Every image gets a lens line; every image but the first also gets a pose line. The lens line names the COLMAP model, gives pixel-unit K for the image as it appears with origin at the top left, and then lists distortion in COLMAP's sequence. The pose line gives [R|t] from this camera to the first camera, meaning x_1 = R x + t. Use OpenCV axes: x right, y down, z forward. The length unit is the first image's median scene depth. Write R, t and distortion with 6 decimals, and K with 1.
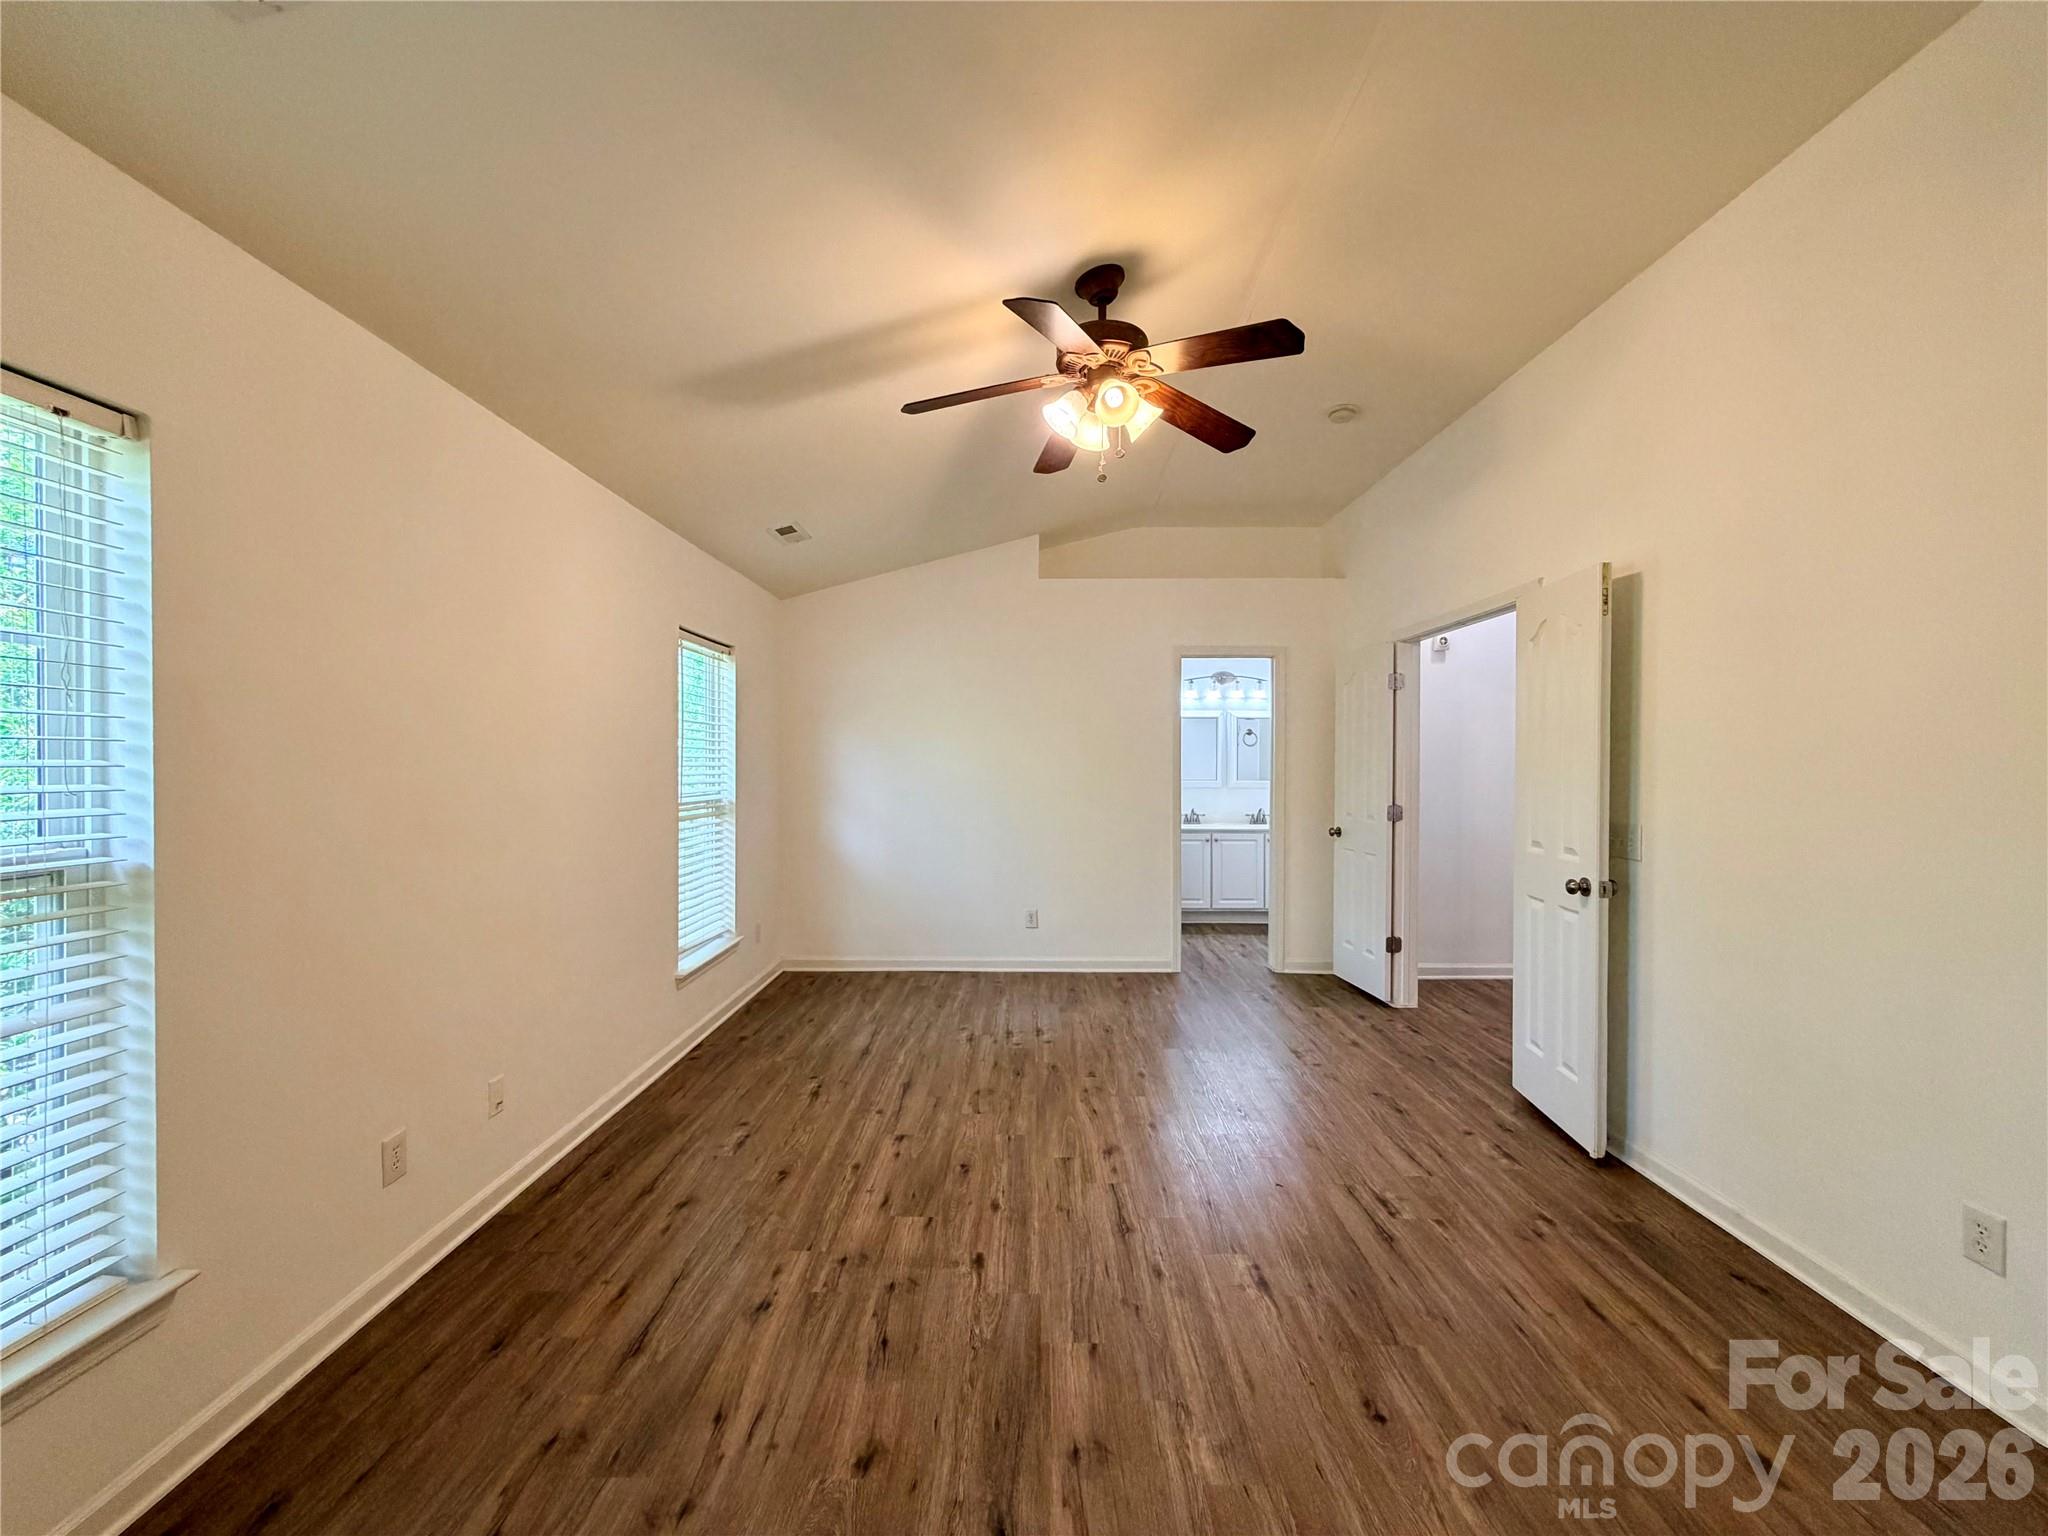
lens RADIAL K [[818.0, 0, 1019.5], [0, 818.0, 768.0], [0, 0, 1]] dist [0.000733, -0.000455]
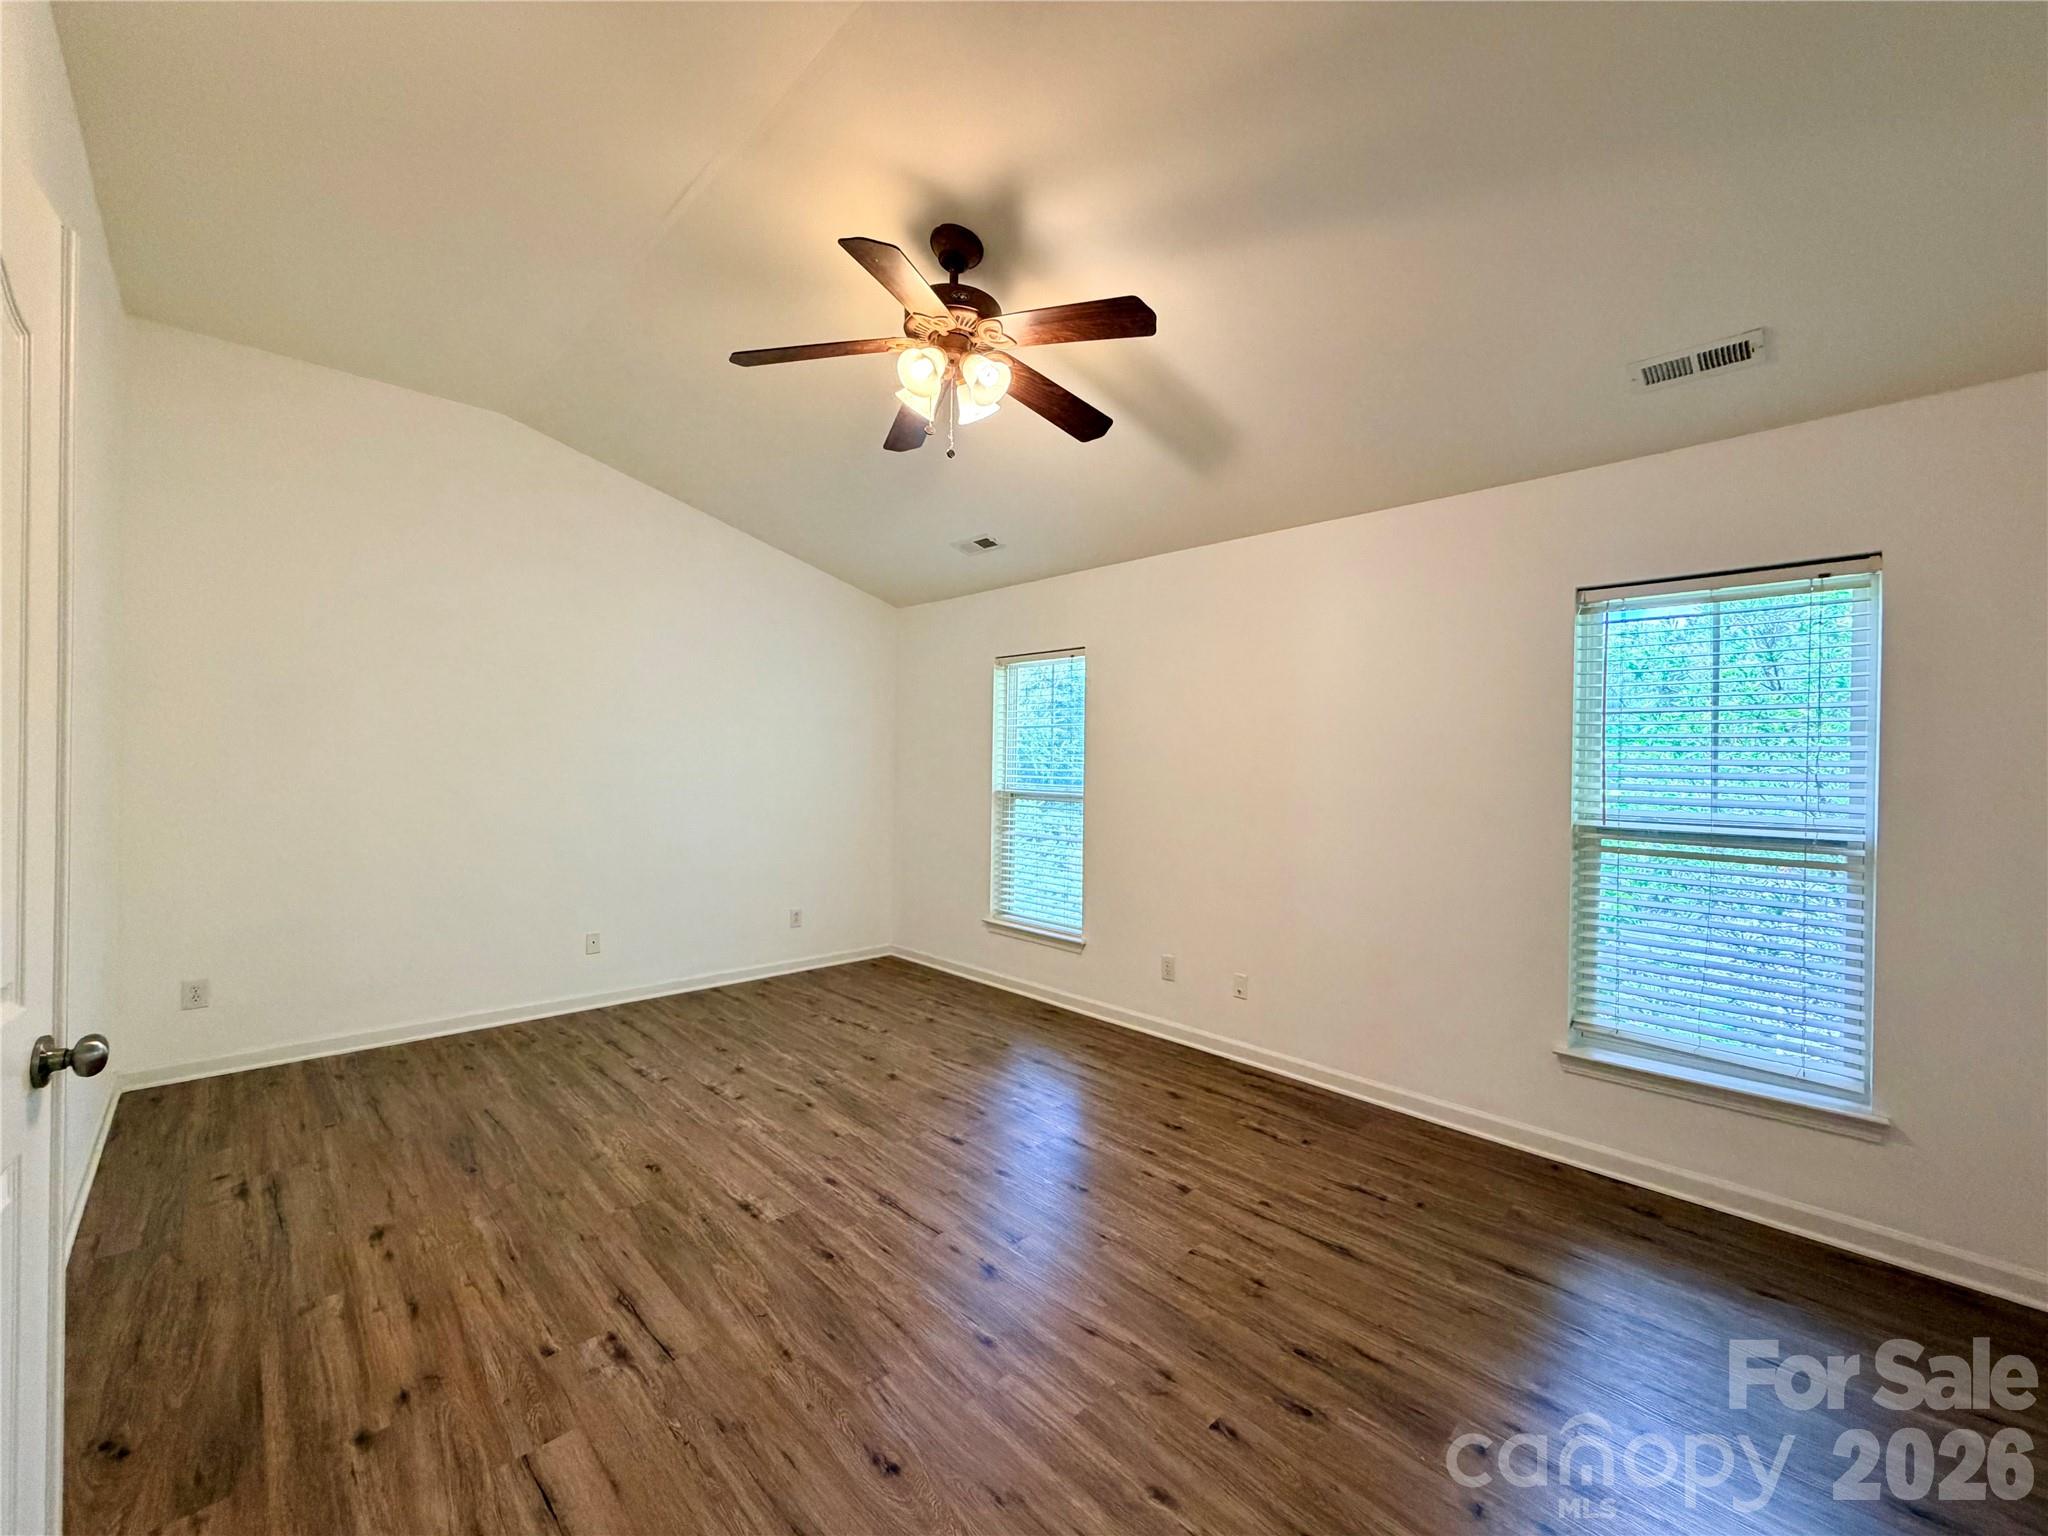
lens RADIAL K [[818.0, 0, 1019.5], [0, 818.0, 768.0], [0, 0, 1]] dist [0.000733, -0.000455]
pose [[-0.707859, -0.012316, -0.706247, 0.605575], [-0.024858, 0.999663, 0.007482, -0.001797], [0.705916, 0.022852, -0.707926, 1.486303]]
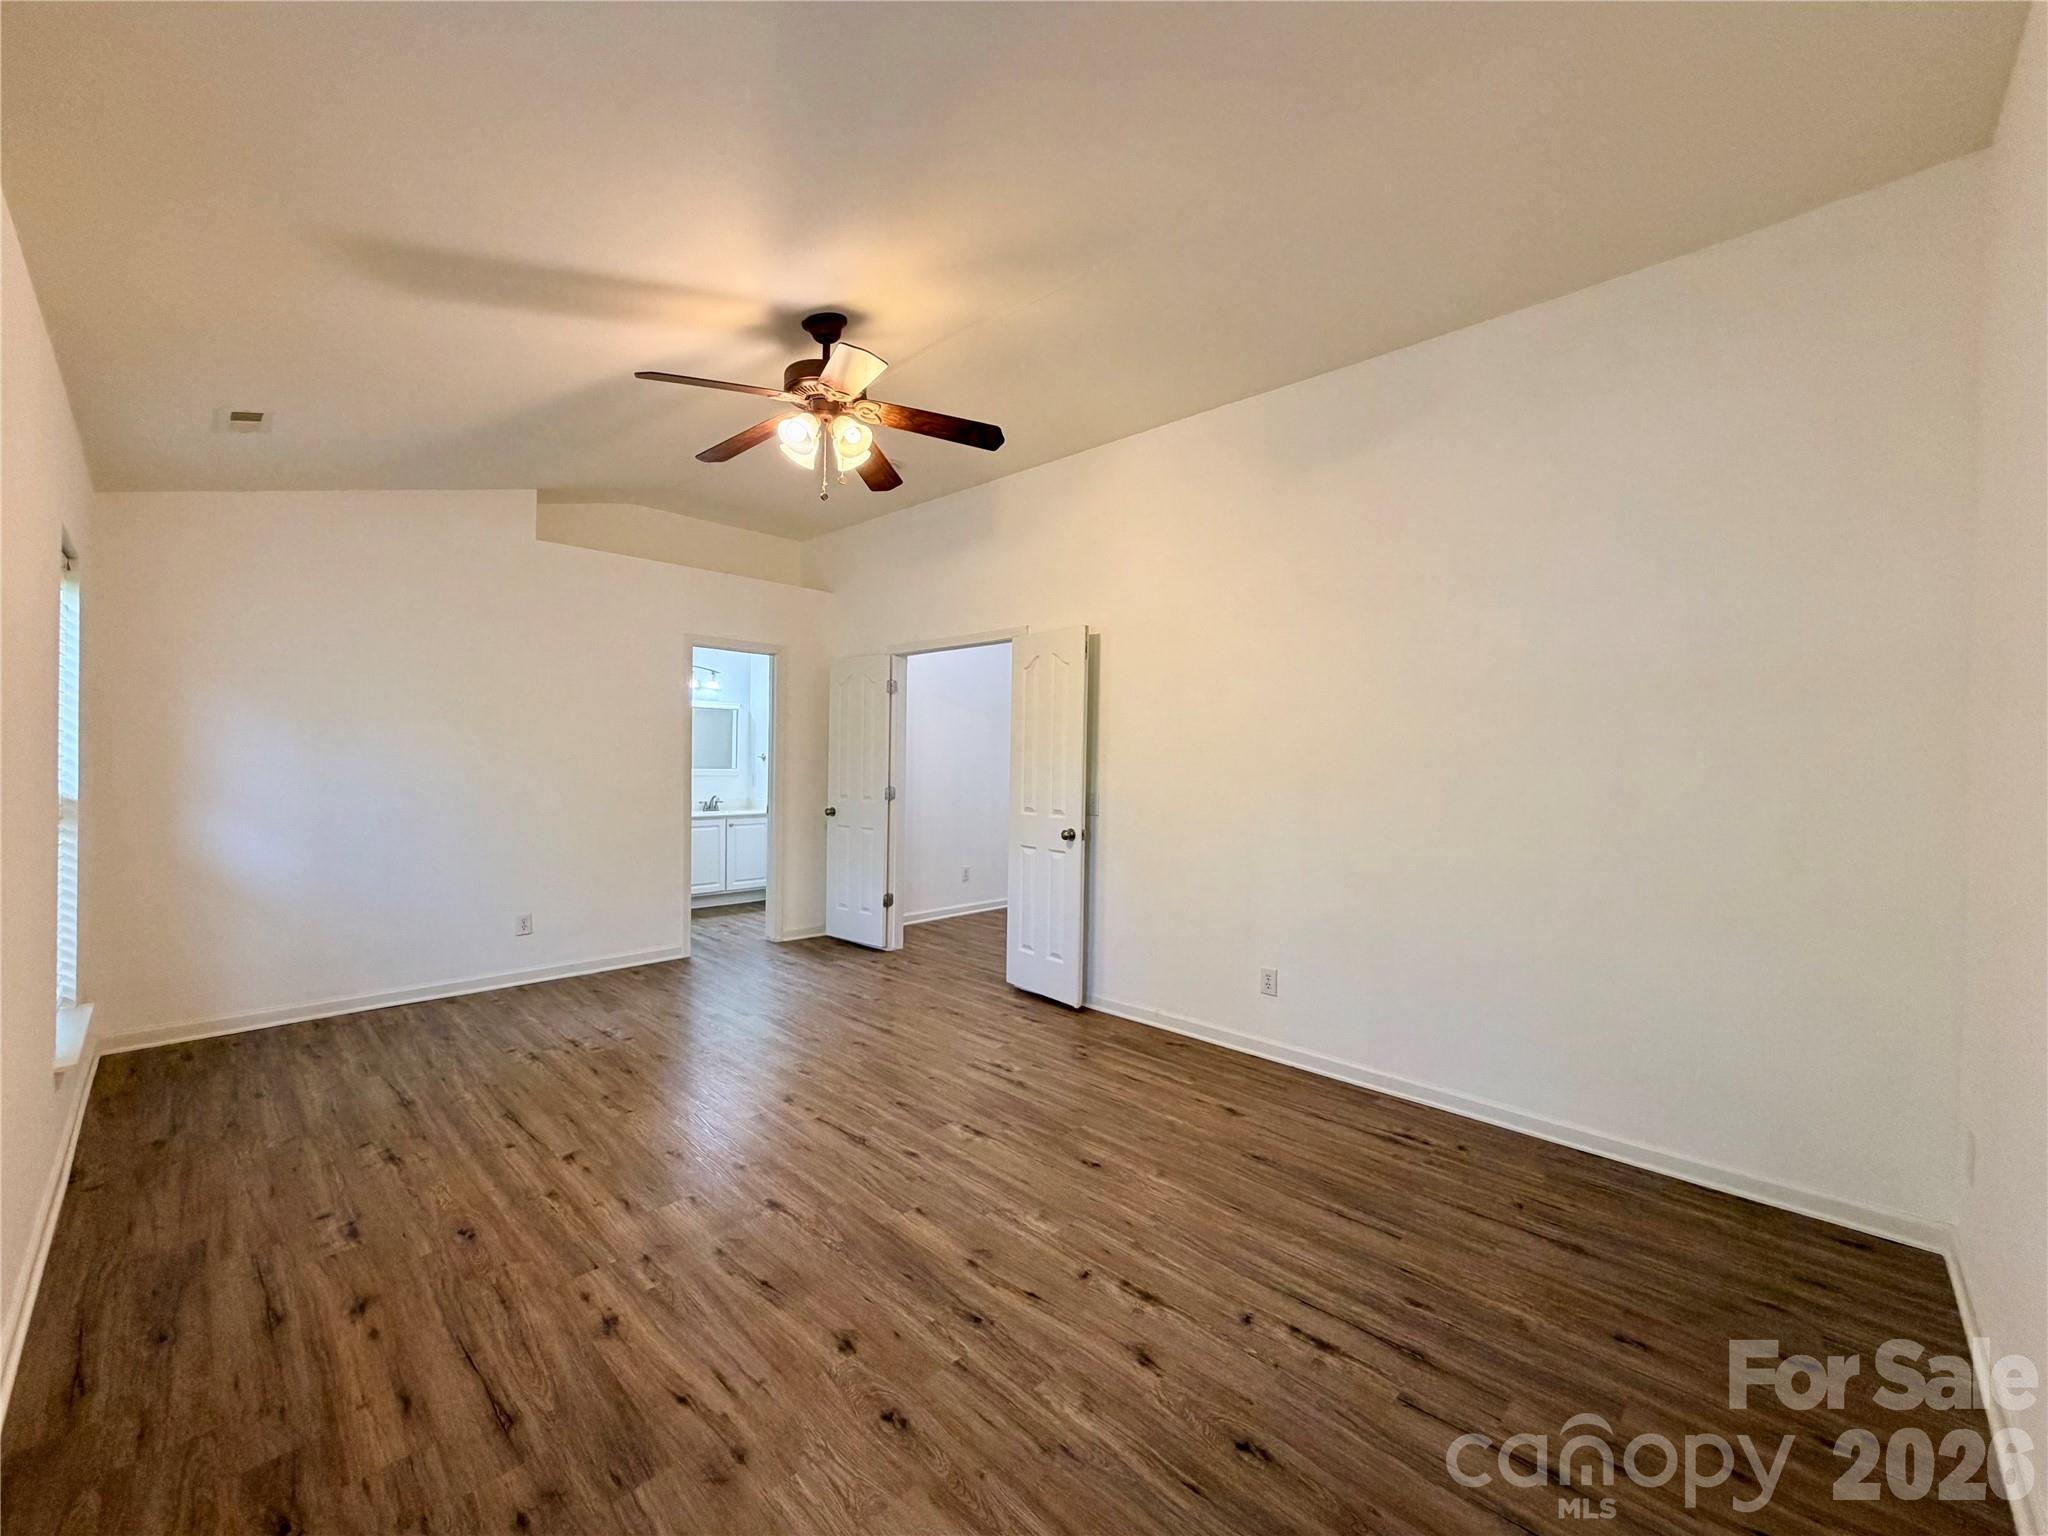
lens RADIAL K [[818.0, 0, 1019.5], [0, 818.0, 768.0], [0, 0, 1]] dist [0.000733, -0.000455]
pose [[0.687081, 0.000986, 0.726580, -0.462329], [-0.008180, 0.999946, 0.006378, 0.010662], [-0.726535, -0.010325, 0.687052, 0.017173]]
